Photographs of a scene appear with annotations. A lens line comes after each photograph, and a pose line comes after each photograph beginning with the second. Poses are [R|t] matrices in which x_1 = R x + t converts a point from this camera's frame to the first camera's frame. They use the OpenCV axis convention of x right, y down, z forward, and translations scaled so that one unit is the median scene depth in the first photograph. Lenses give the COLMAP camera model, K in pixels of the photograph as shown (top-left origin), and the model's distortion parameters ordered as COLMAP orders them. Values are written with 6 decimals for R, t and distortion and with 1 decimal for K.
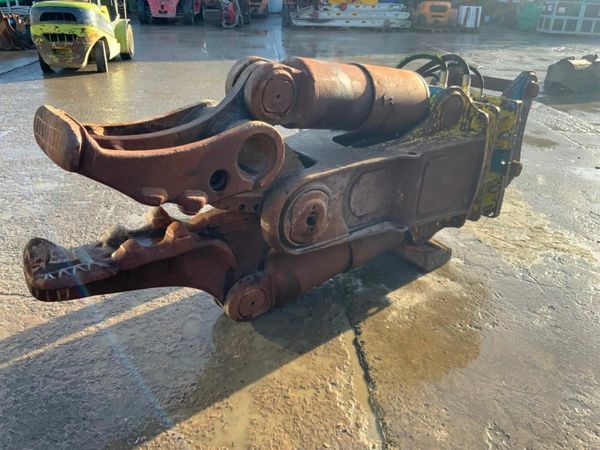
lens RADIAL K [[499.3, 0, 300.0], [0, 499.3, 225.0], [0, 0, 1]] dist [0.081340, -0.143350]
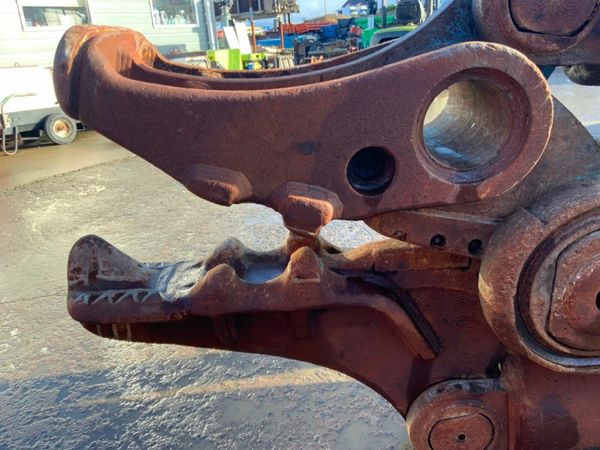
lens RADIAL K [[499.3, 0, 300.0], [0, 499.3, 225.0], [0, 0, 1]] dist [0.081340, -0.143350]
pose [[0.789074, 0.128014, -0.600812, 0.063542], [-0.174867, 0.984391, -0.019917, -0.017981], [0.588884, 0.120778, 0.799142, 0.541983]]
